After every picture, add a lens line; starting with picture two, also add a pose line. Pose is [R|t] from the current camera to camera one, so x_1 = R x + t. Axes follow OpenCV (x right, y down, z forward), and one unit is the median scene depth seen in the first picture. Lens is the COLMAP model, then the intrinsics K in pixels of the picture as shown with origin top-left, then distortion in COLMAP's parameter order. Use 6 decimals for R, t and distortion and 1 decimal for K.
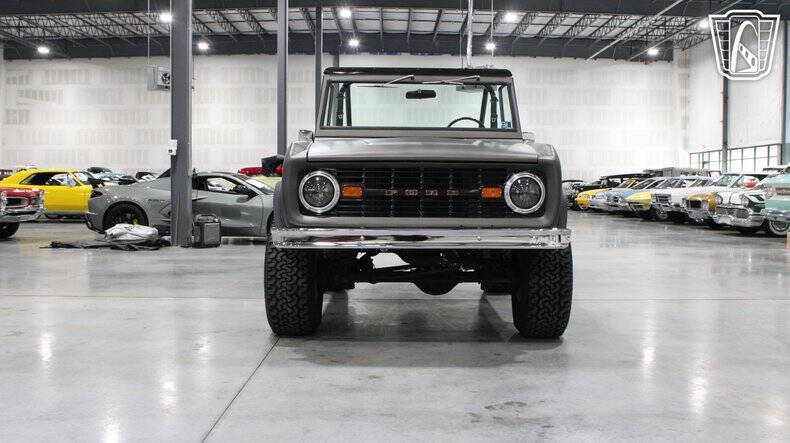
lens RADIAL K [[824.5, 0, 395.0], [0, 824.5, 221.5], [0, 0, 1]] dist [-0.080914, 0.008352]
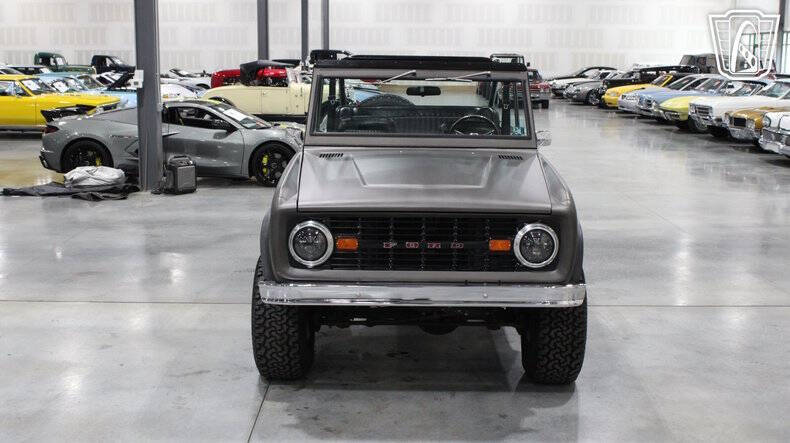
lens RADIAL K [[949.6, 0, 395.0], [0, 949.6, 221.5], [0, 0, 1]] dist [-0.052395, 0.024830]
pose [[0.999997, 0.002221, 0.001336, -0.000086], [-0.002379, 0.991139, 0.132805, -0.073880], [-0.001029, -0.132808, 0.991141, -0.014329]]
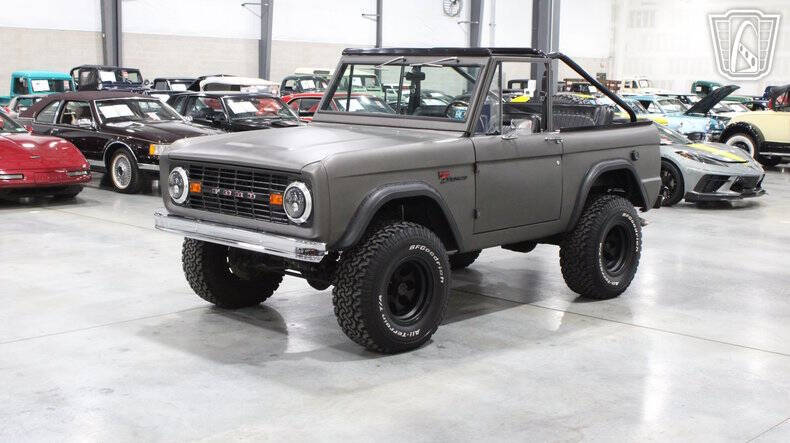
lens RADIAL K [[1011.0, 0, 395.0], [0, 1011.0, 221.5], [0, 0, 1]] dist [-0.034267, -0.015203]
pose [[0.727005, 0.102804, -0.678893, 0.398211], [-0.043627, 0.993646, 0.103748, -0.053105], [0.685245, -0.045807, 0.726871, 0.068975]]
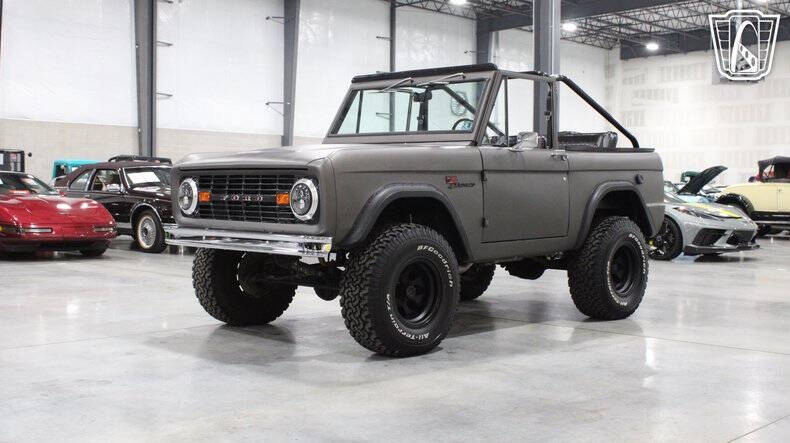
lens RADIAL K [[928.2, 0, 395.0], [0, 928.2, 221.5], [0, 0, 1]] dist [-0.058984, 0.019336]
pose [[0.717526, 0.028026, -0.695967, 0.374429], [-0.035925, 0.999349, 0.003205, -0.005674], [0.695604, 0.022703, 0.718066, 0.100852]]
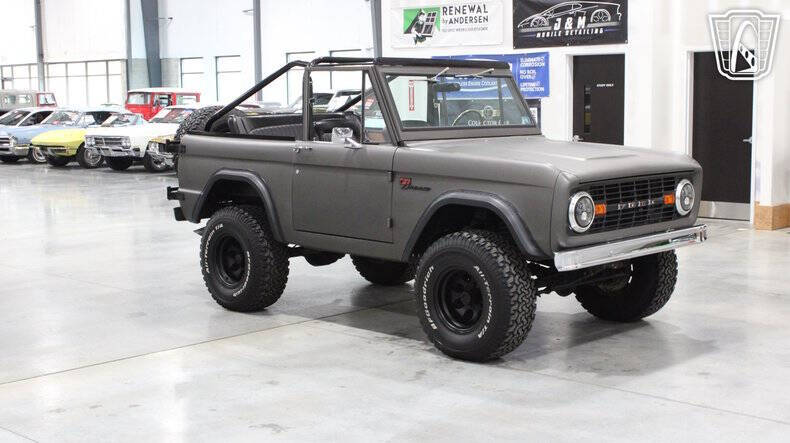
lens RADIAL K [[1102.2, 0, 396.4], [0, 1102.2, 206.8], [0, 0, 1]] dist [-0.041715, -0.012407]
pose [[0.686523, -0.083449, 0.722303, -0.455192], [0.041800, 0.996279, 0.075373, -0.057034], [-0.725905, -0.021553, 0.687457, 0.085155]]
